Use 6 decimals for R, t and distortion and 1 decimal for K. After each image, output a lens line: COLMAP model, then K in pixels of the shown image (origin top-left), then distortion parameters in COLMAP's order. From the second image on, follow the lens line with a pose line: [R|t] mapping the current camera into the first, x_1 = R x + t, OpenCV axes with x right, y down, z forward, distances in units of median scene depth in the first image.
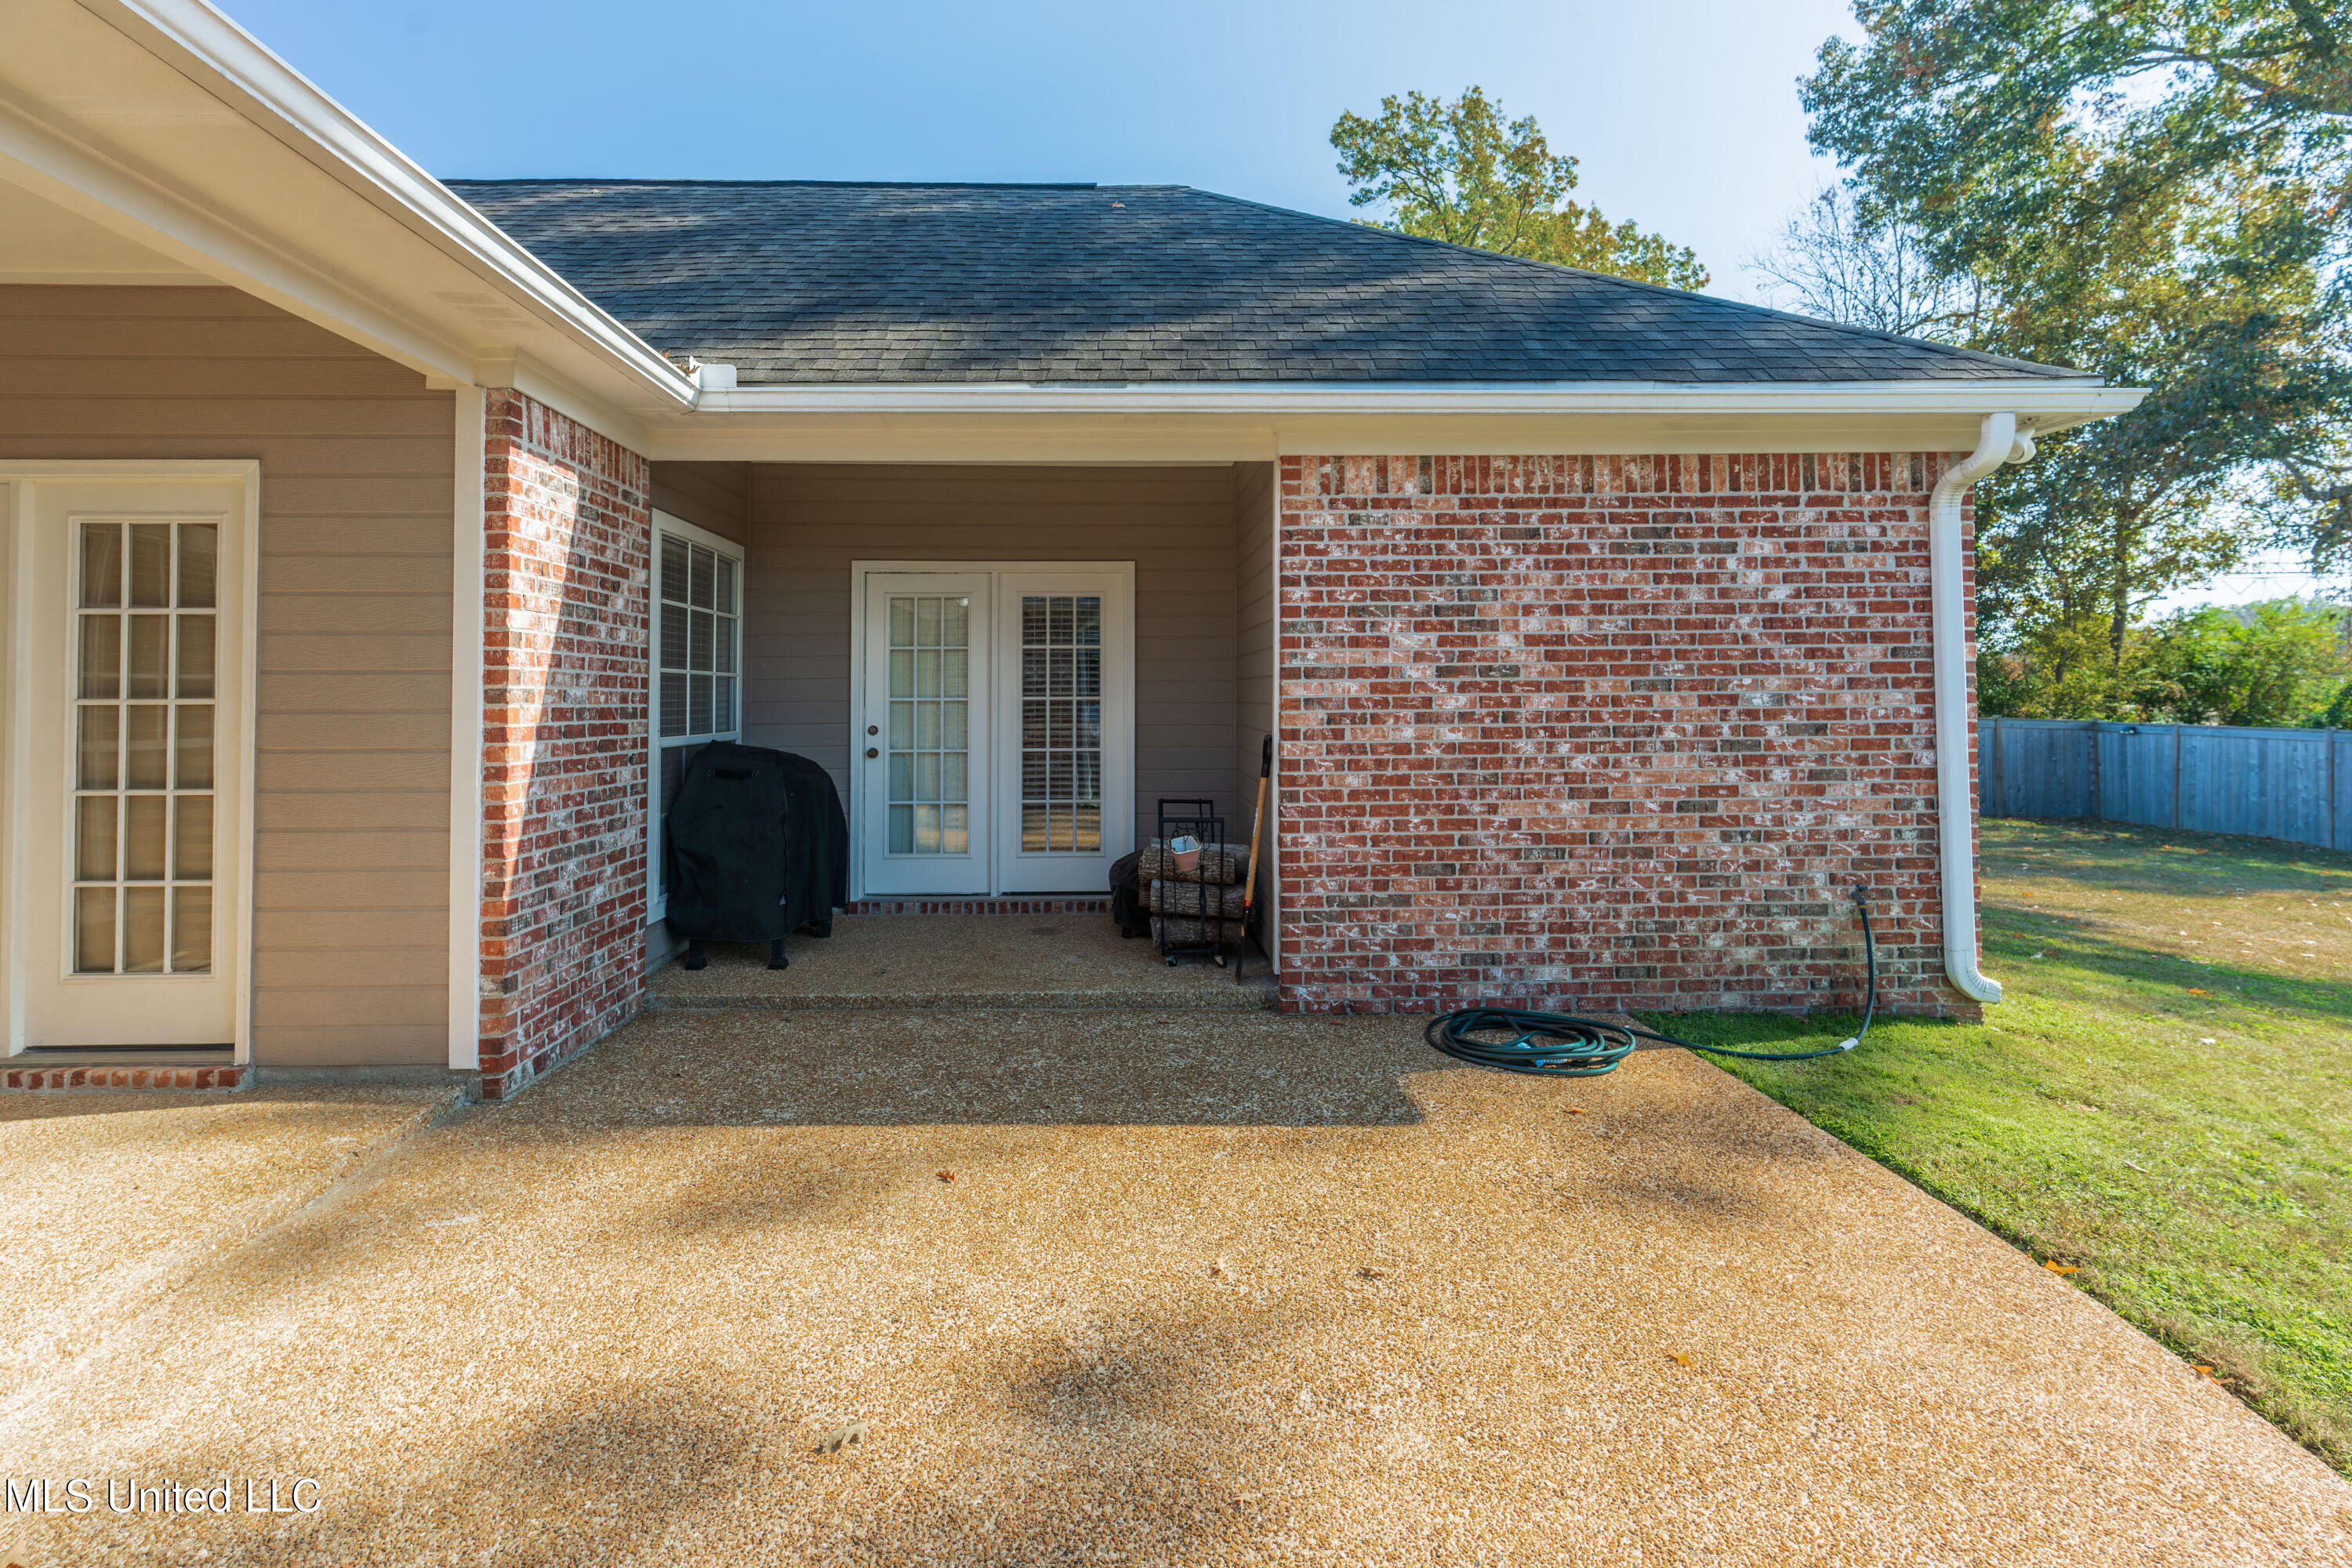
lens RADIAL K [[1141.6, 0, 1131.8], [0, 1141.6, 679.8], [0, 0, 1]] dist [-0.000364, 0.001138]
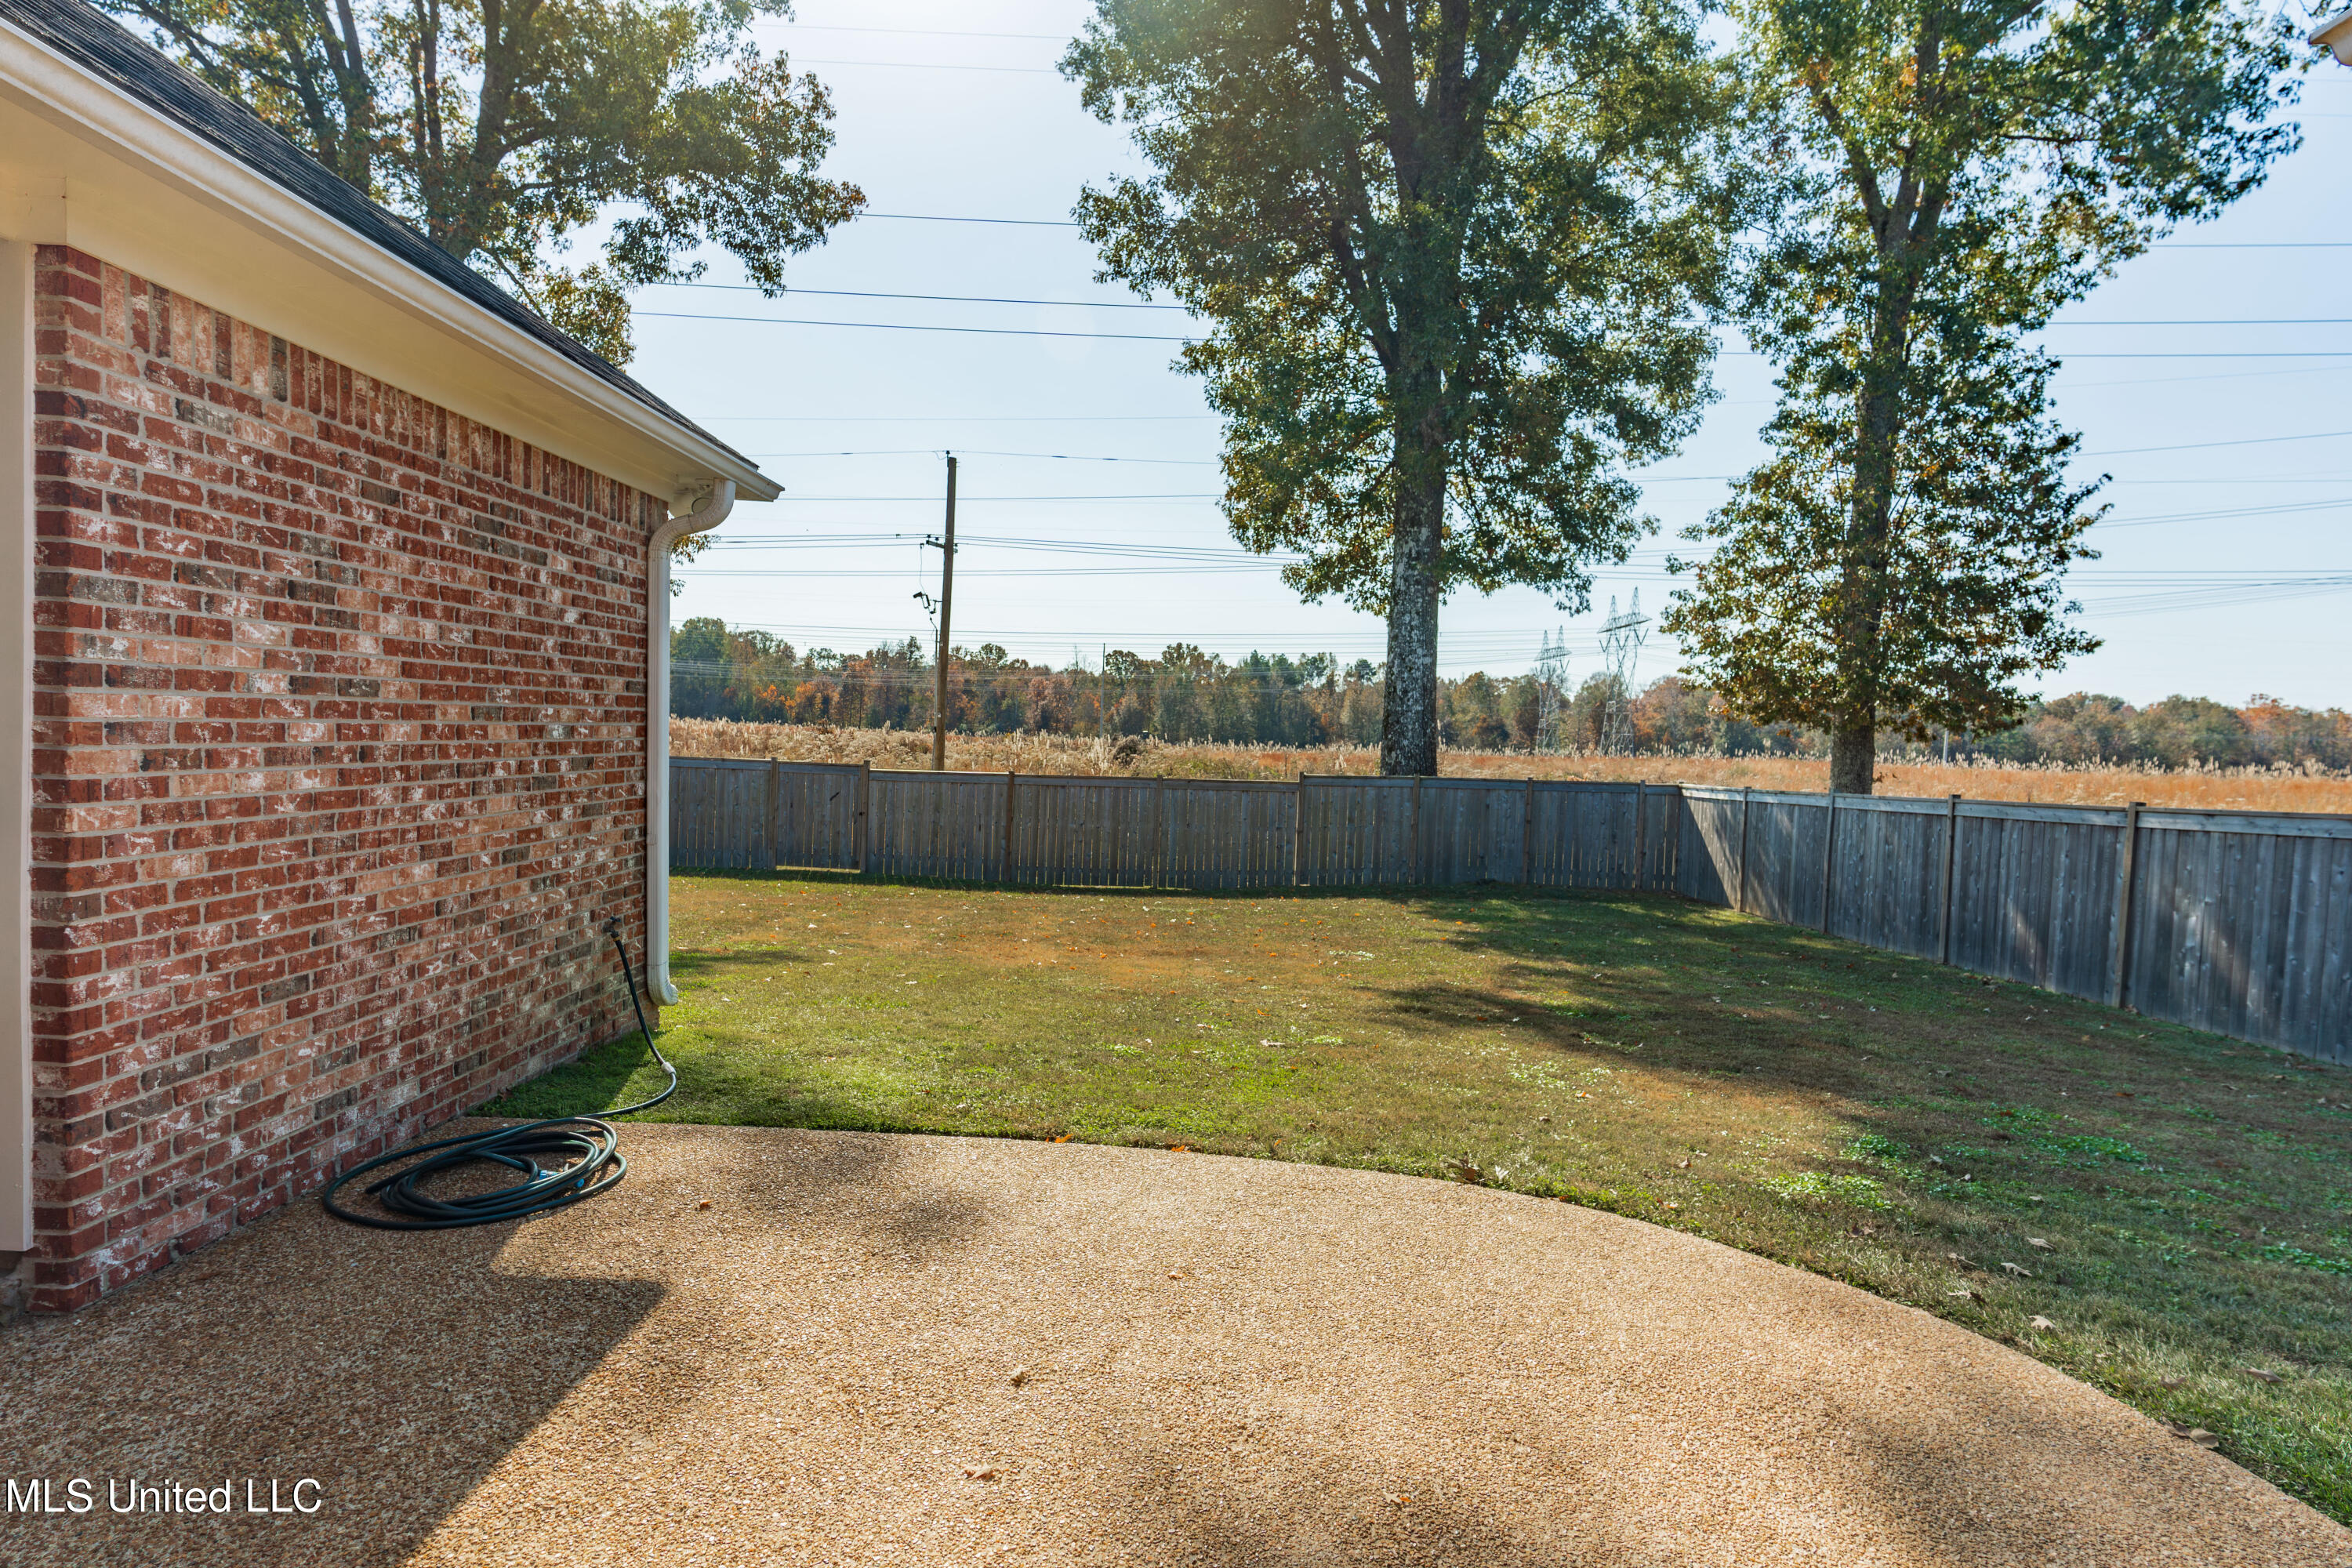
lens RADIAL K [[1214.6, 0, 1206.5], [0, 1214.6, 792.8], [0, 0, 1]] dist [-0.002720, 0.001951]
pose [[0.011487, -0.041926, 0.999055, -0.414606], [-0.052761, 0.997703, 0.042476, -0.002394], [-0.998541, -0.053199, 0.009248, 0.473197]]
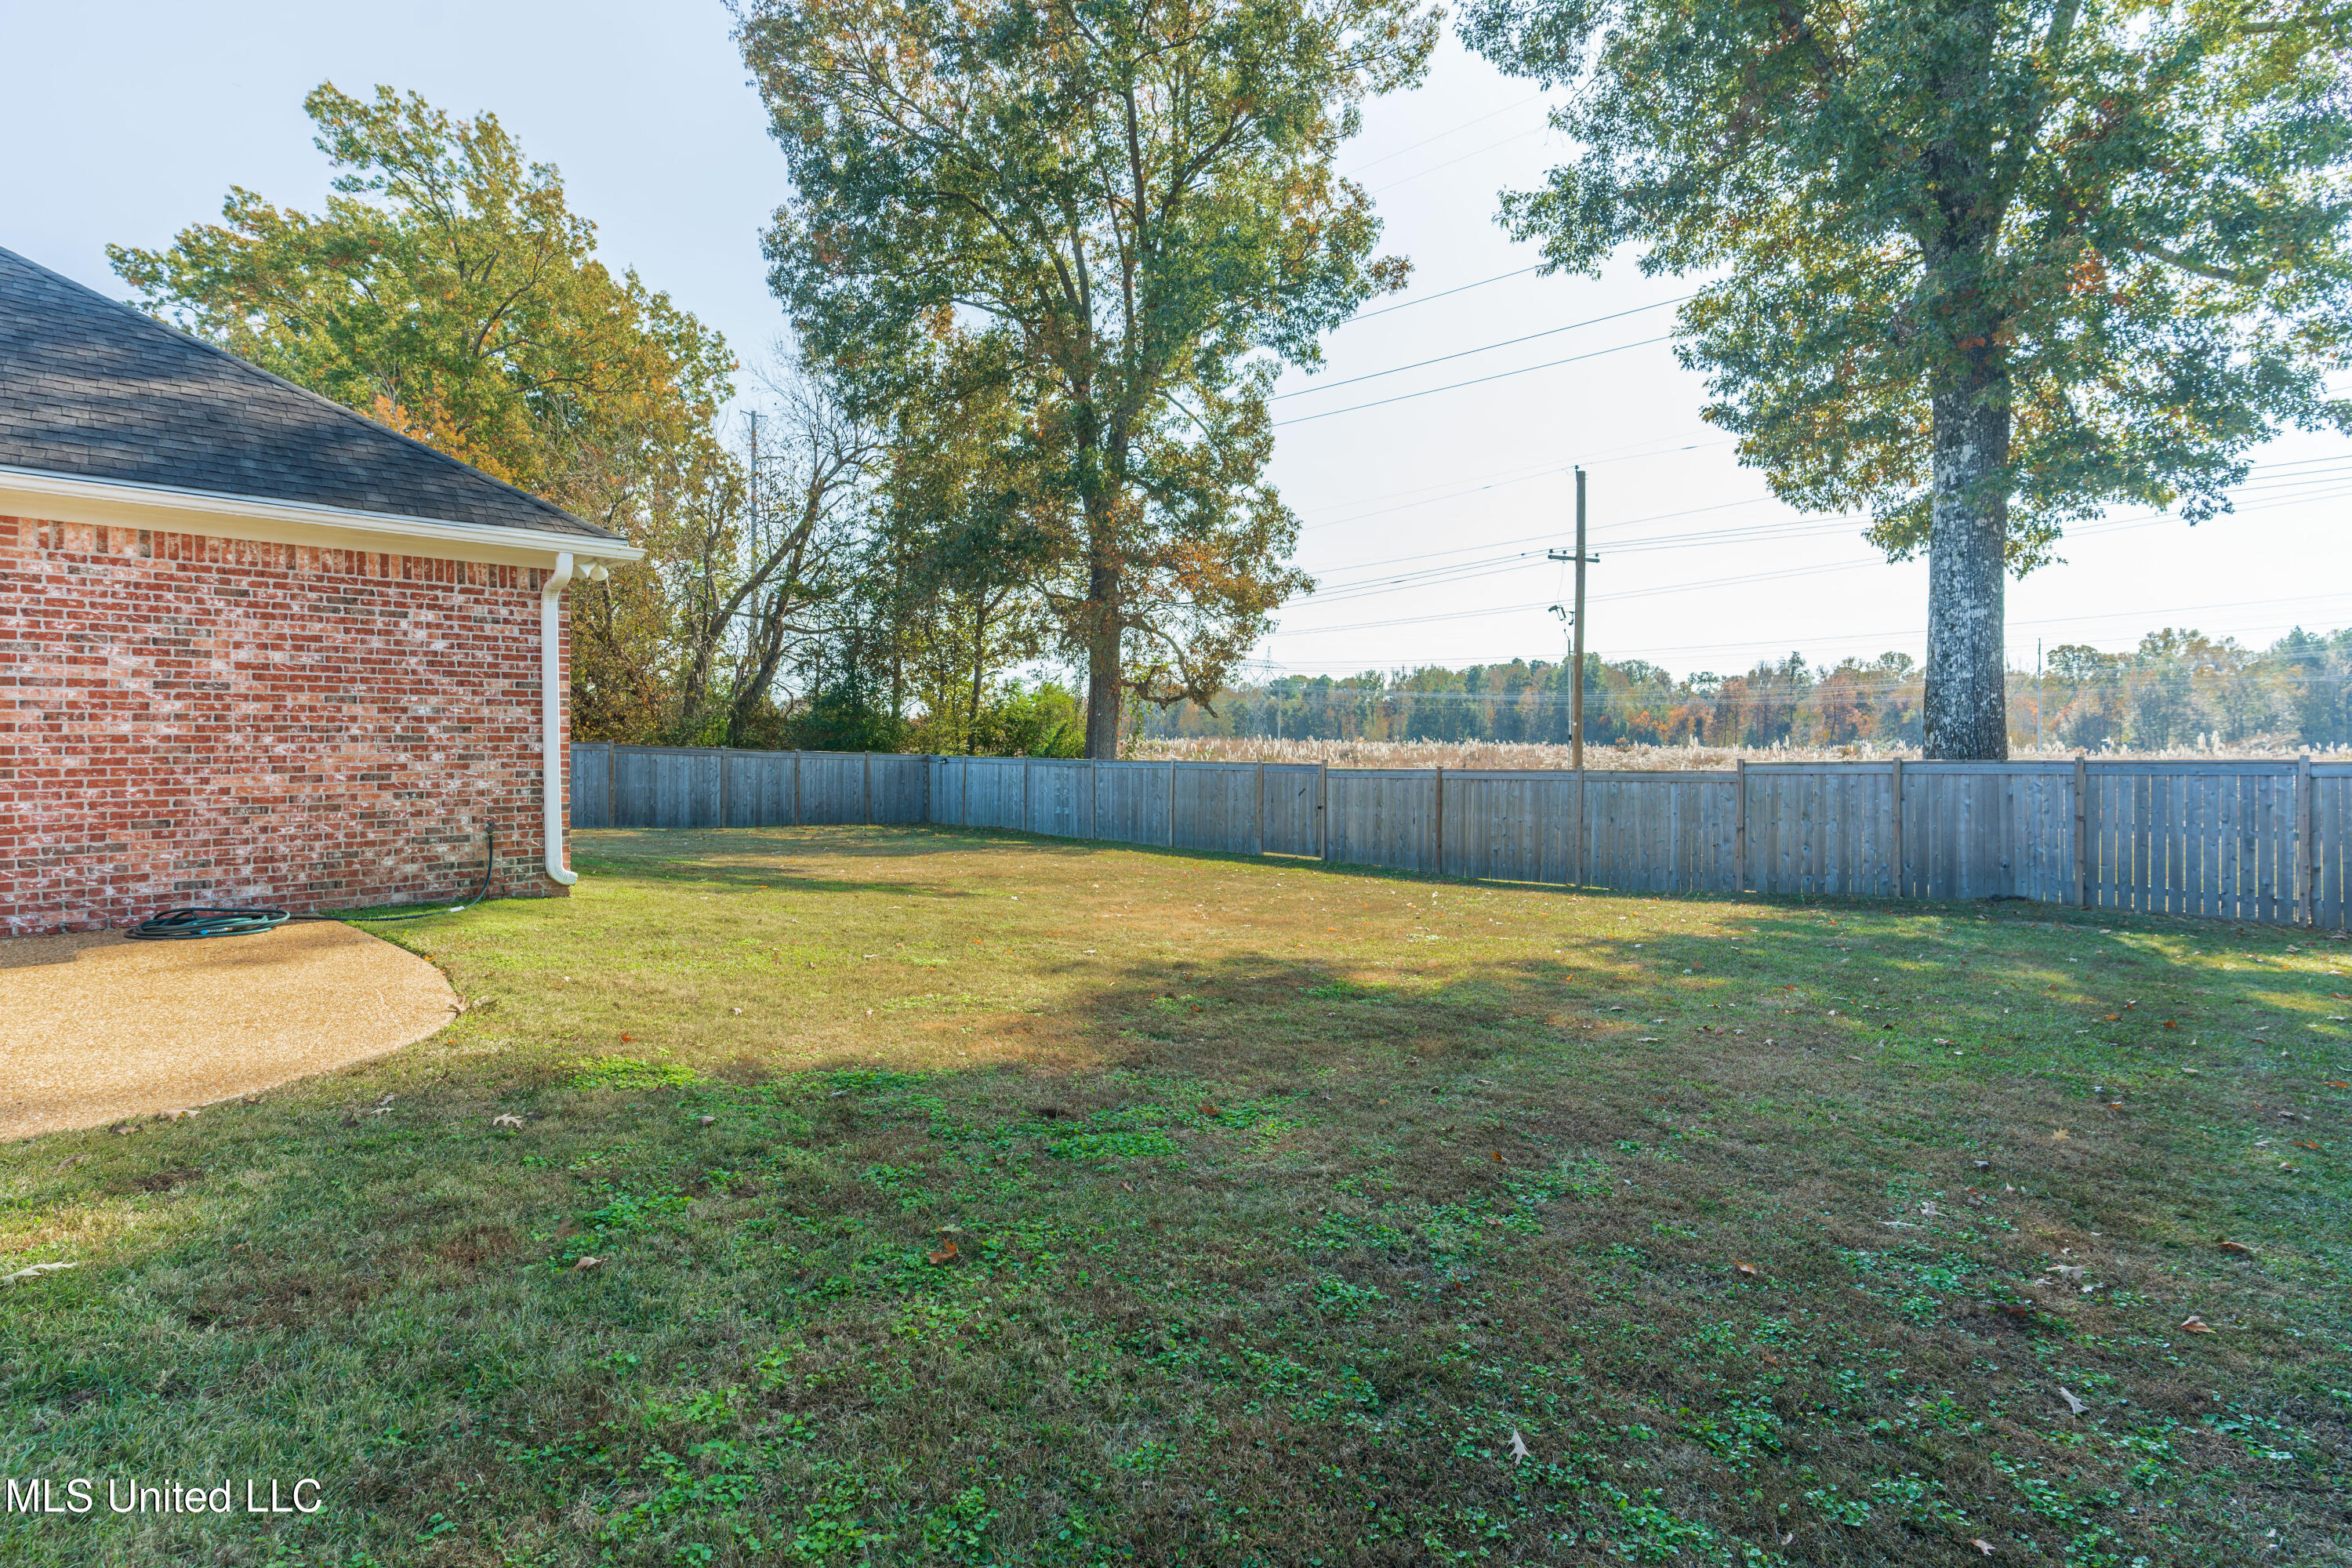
lens RADIAL K [[1141.1, 0, 1172.0], [0, 1141.1, 745.5], [0, 0, 1]] dist [0.003131, -0.000265]
pose [[0.701968, 0.004071, 0.712196, 0.143703], [-0.013335, 0.999883, 0.007428, 0.040964], [-0.712083, -0.014712, 0.701941, -0.889156]]
